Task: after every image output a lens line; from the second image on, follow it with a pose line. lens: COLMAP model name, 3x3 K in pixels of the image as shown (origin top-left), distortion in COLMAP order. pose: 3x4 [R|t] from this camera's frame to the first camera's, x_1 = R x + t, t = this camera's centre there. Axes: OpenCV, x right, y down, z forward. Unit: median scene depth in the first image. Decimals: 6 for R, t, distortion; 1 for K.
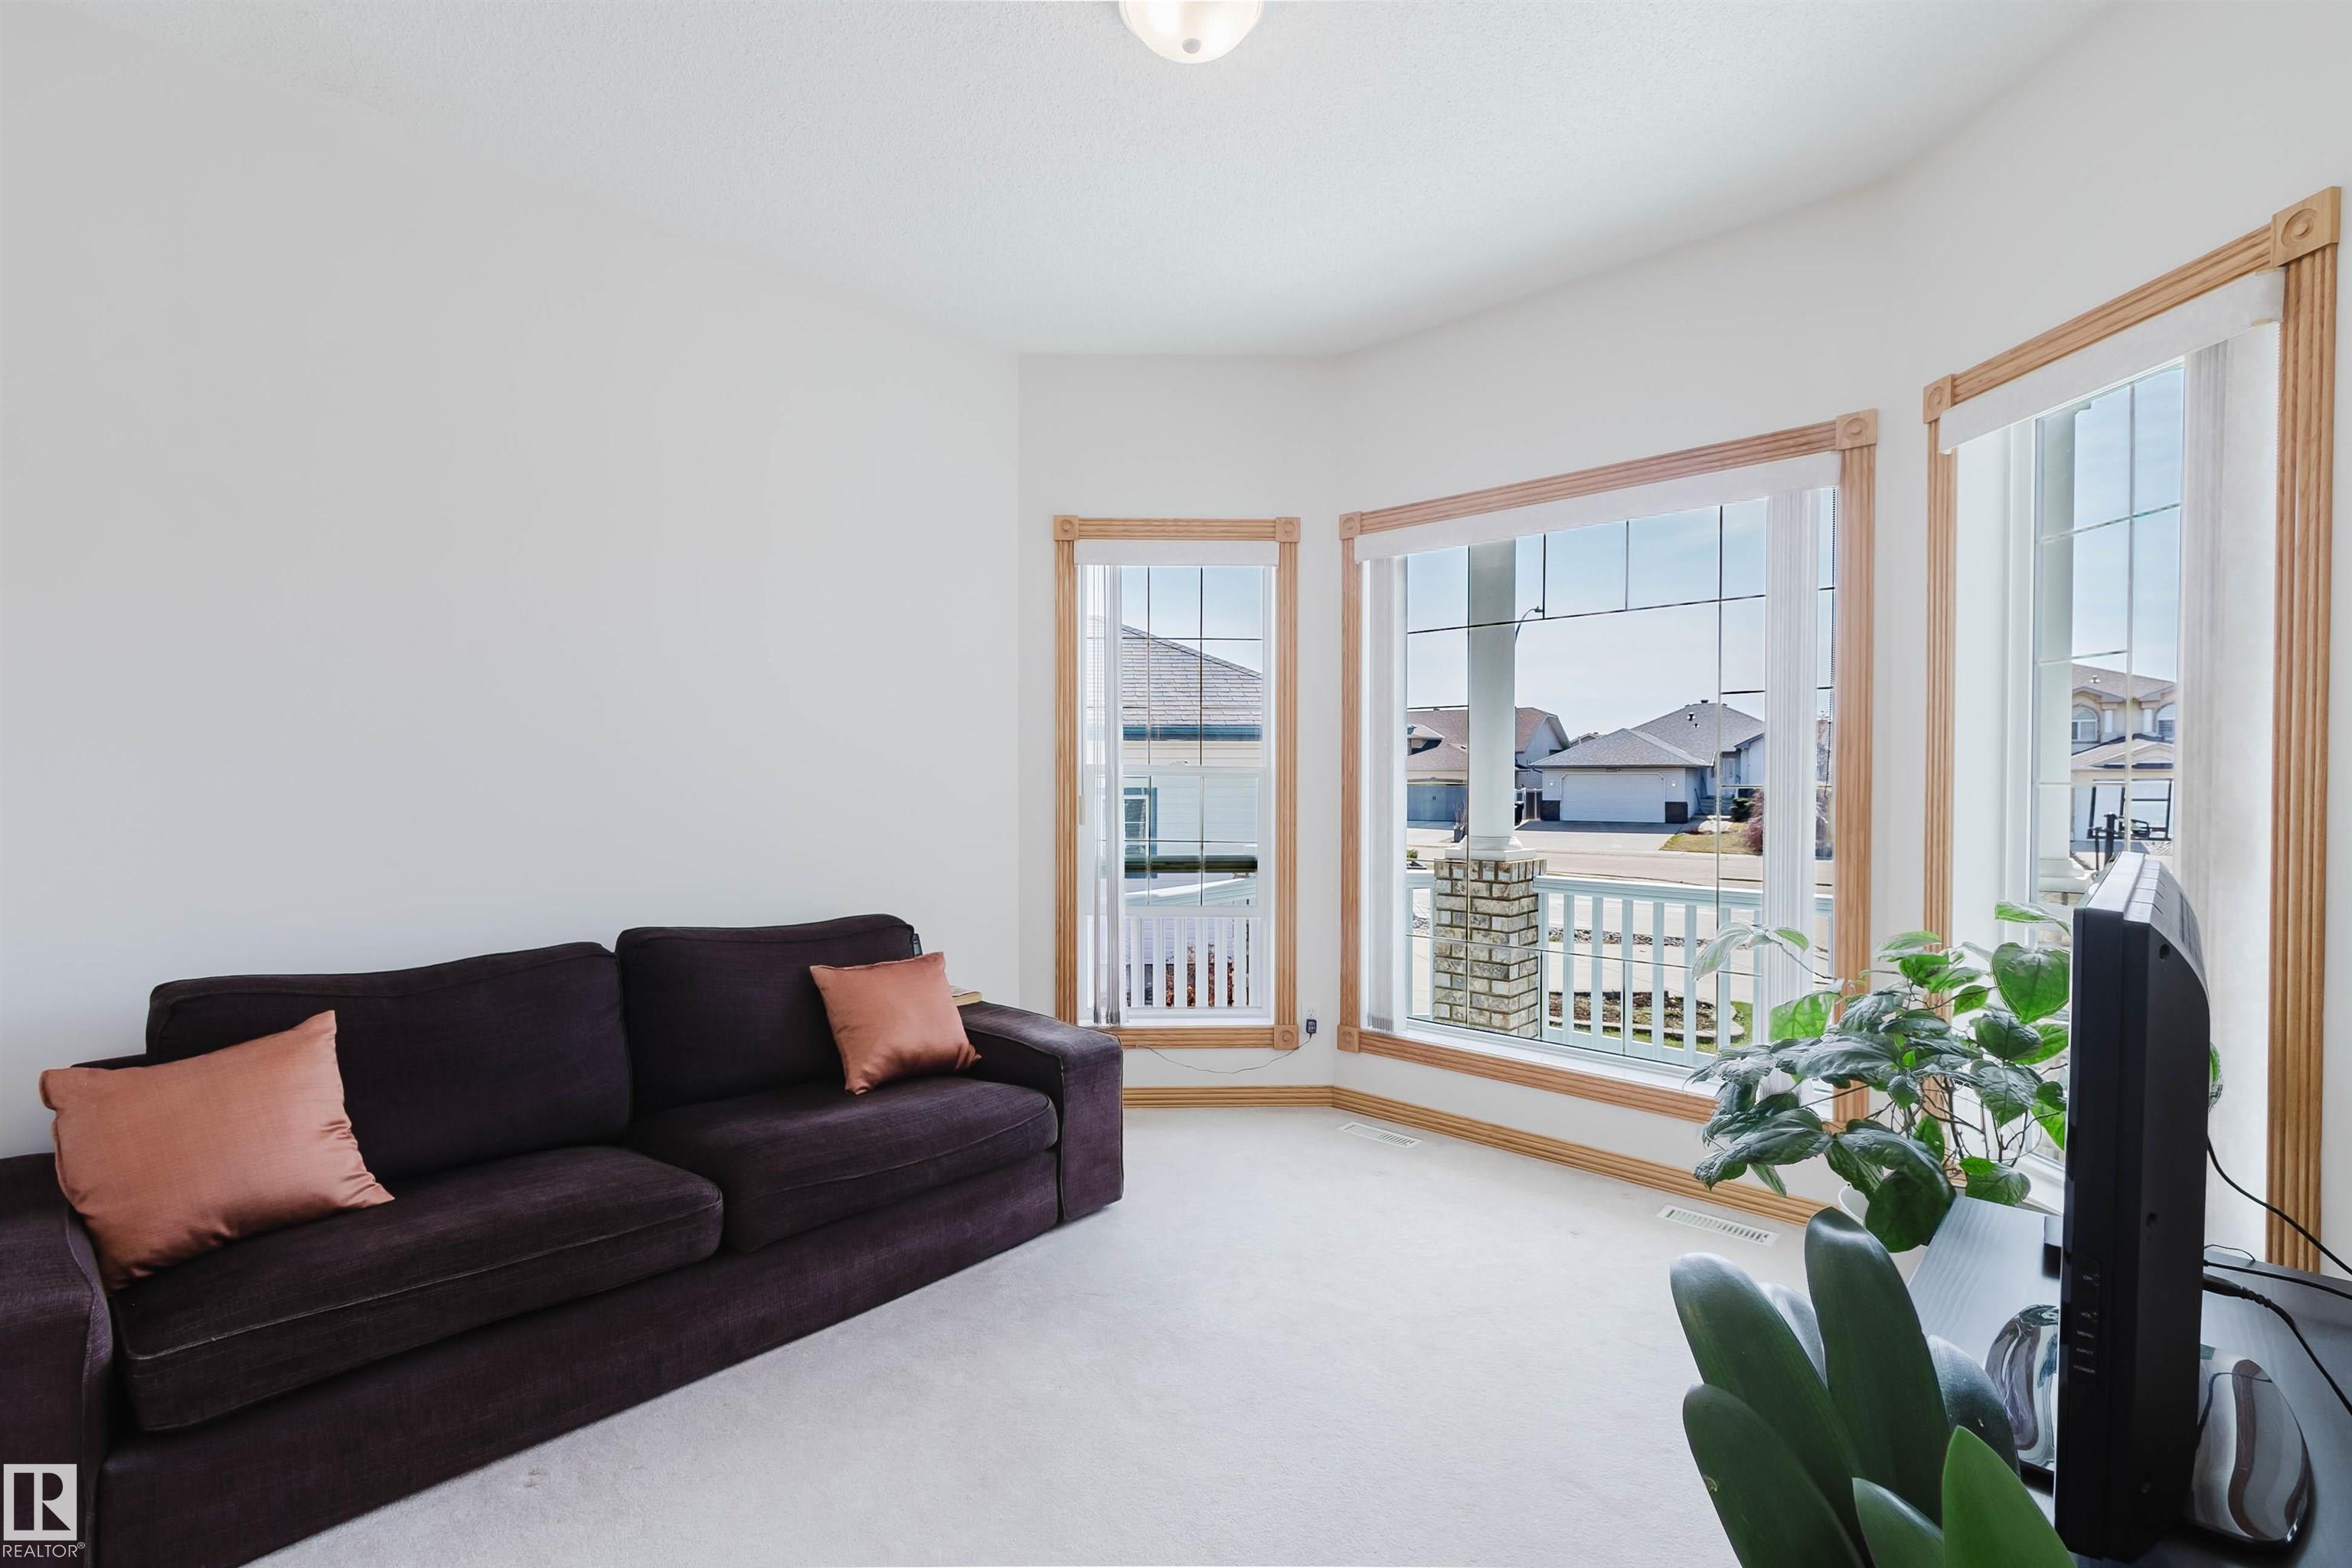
lens RADIAL K [[1113.3, 0, 1166.9], [0, 1113.3, 785.7], [0, 0, 1]] dist [0.001836, -0.000479]
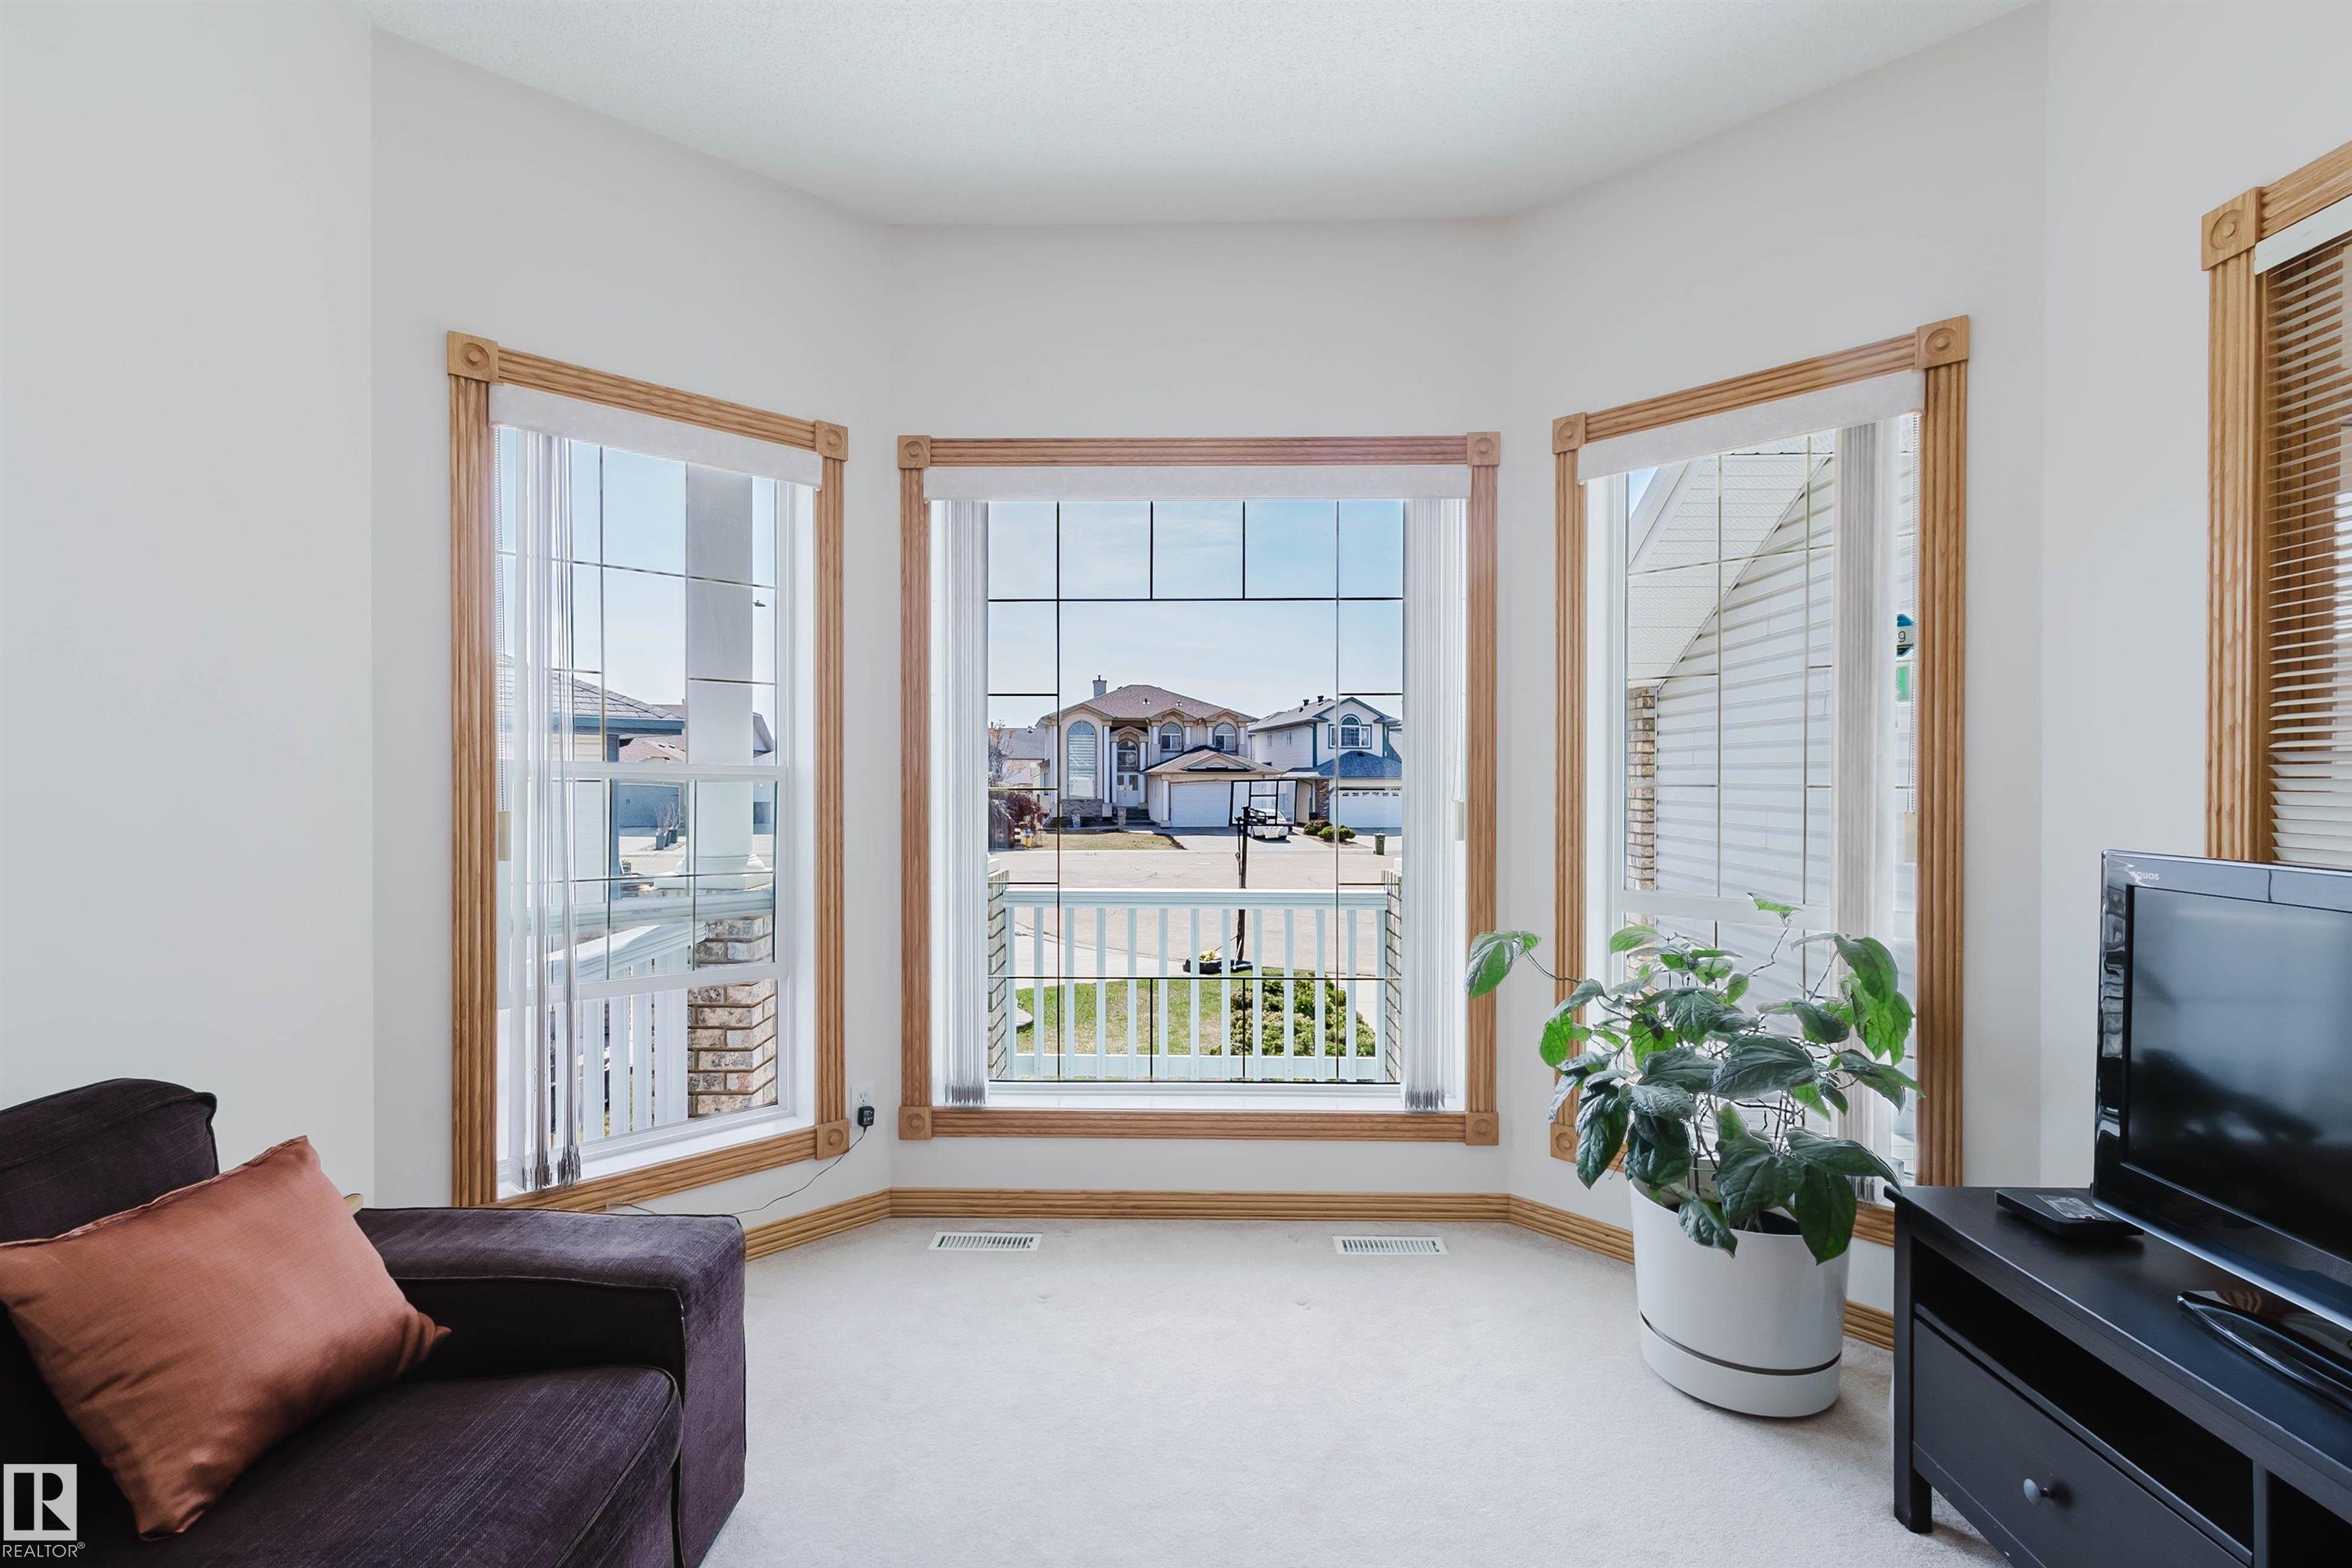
lens RADIAL K [[1087.4, 0, 1169.8], [0, 1087.4, 781.4], [0, 0, 1]] dist [0.003977, 0.000221]
pose [[0.734007, -0.002248, 0.679138, -0.217312], [0.005343, 0.999983, -0.002464, -0.004171], [-0.679121, 0.005437, 0.734006, 0.334962]]
